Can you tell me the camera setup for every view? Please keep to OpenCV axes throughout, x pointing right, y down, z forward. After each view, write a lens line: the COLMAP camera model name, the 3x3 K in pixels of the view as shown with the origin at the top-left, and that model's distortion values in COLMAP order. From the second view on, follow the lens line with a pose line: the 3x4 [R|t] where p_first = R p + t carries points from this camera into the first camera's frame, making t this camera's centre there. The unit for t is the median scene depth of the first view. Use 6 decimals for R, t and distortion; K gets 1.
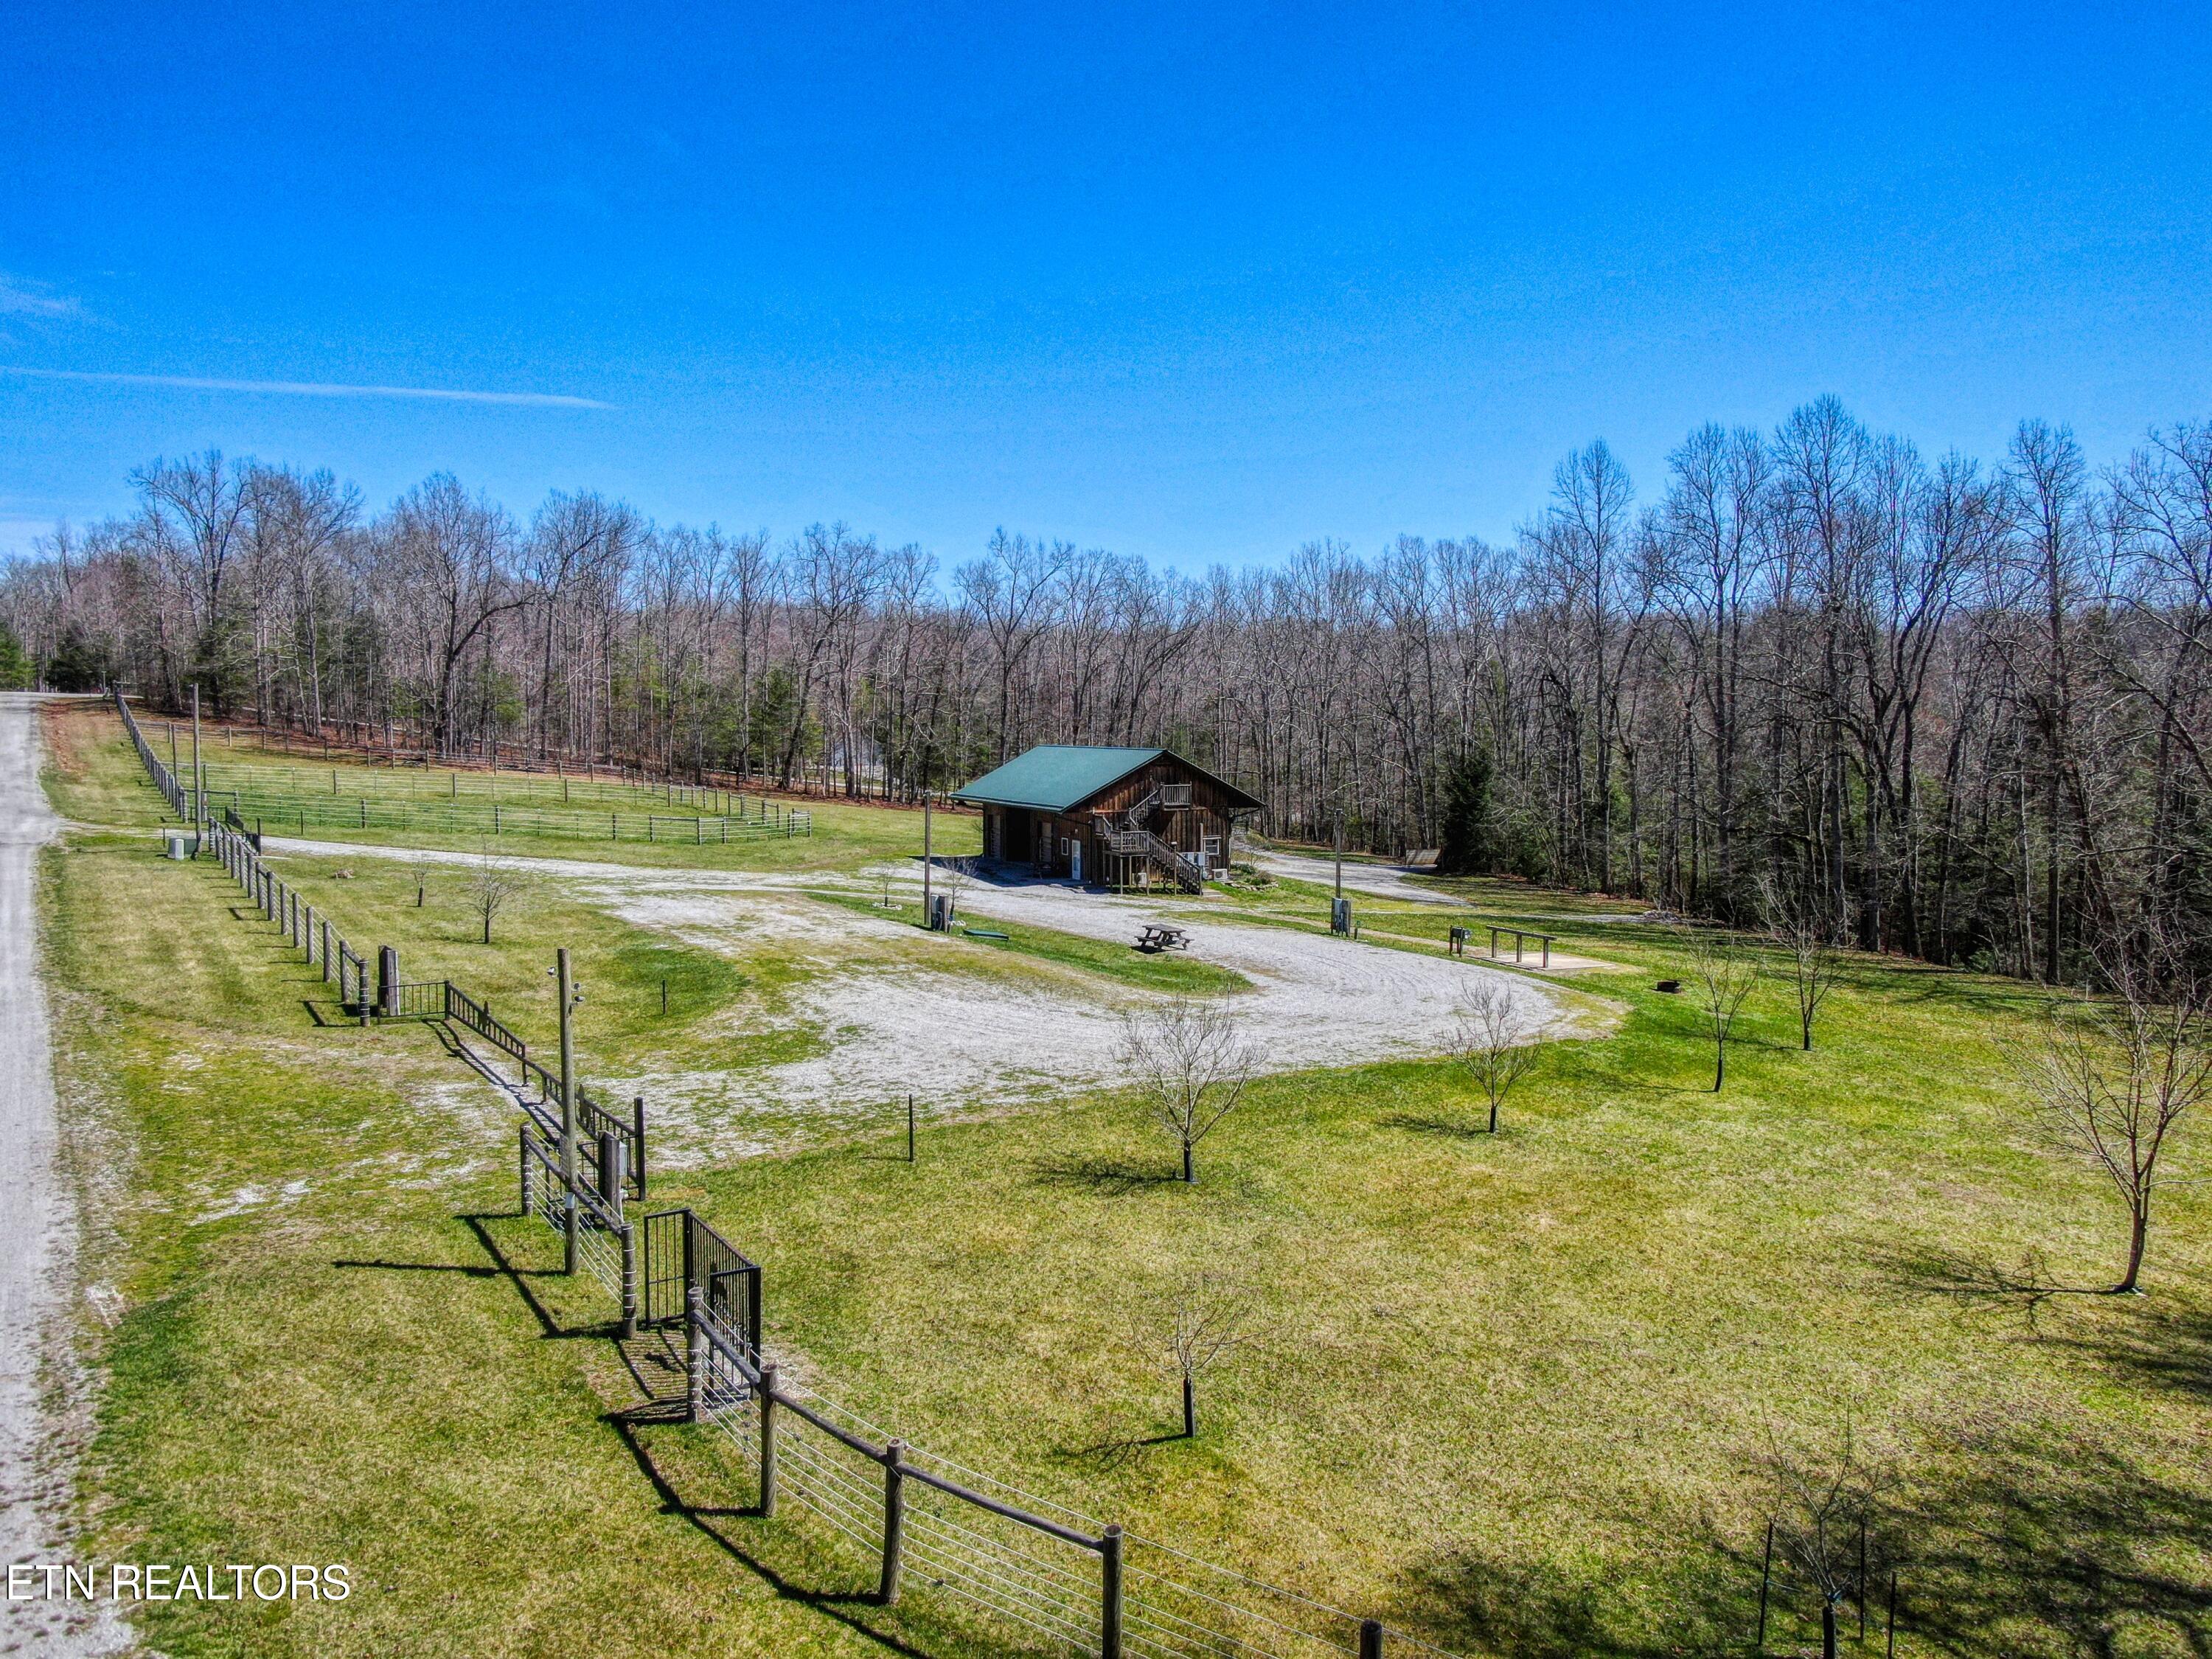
lens RADIAL K [[1525.0, 0, 1103.5], [0, 1525.0, 825.2], [0, 0, 1]] dist [0.000063, 0.000015]
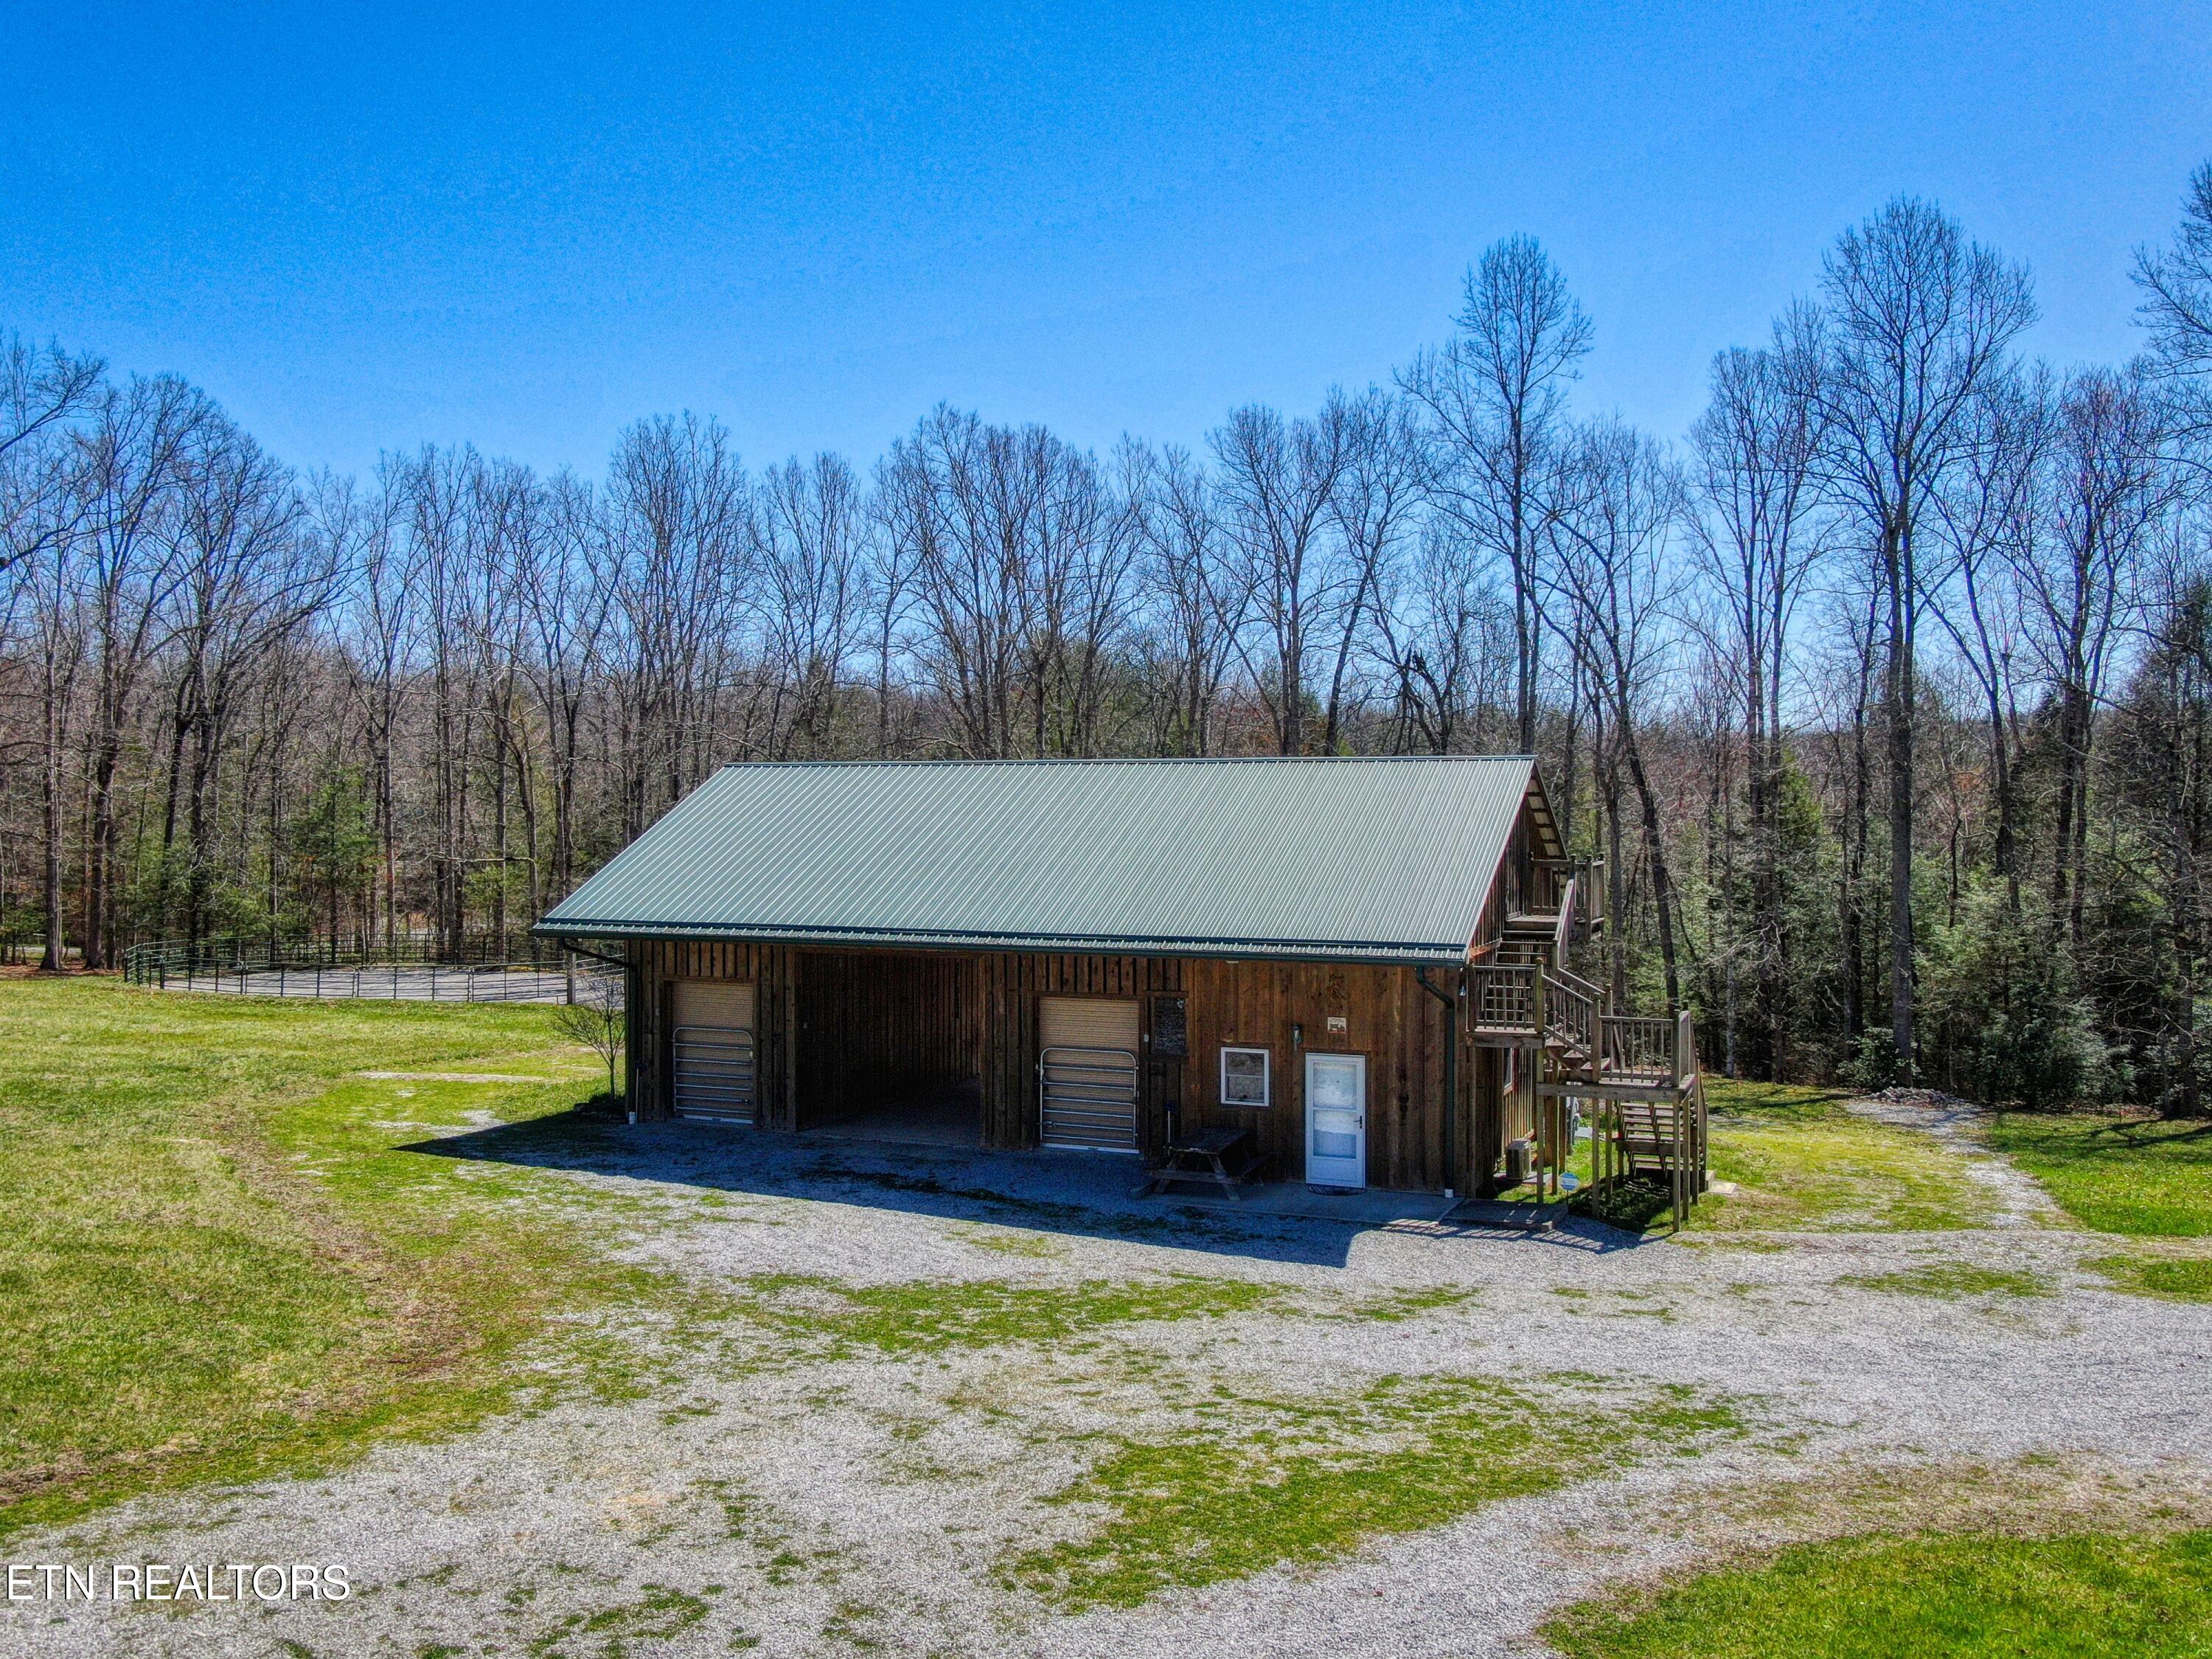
lens RADIAL K [[1843.8, 0, 1101.3], [0, 1843.8, 829.7], [0, 0, 1]] dist [0.000602, 0.000519]
pose [[0.740299, -0.003608, 0.672268, -0.319441], [0.042034, 0.998277, -0.040929, -0.021672], [-0.670963, 0.058558, 0.739175, 0.761227]]
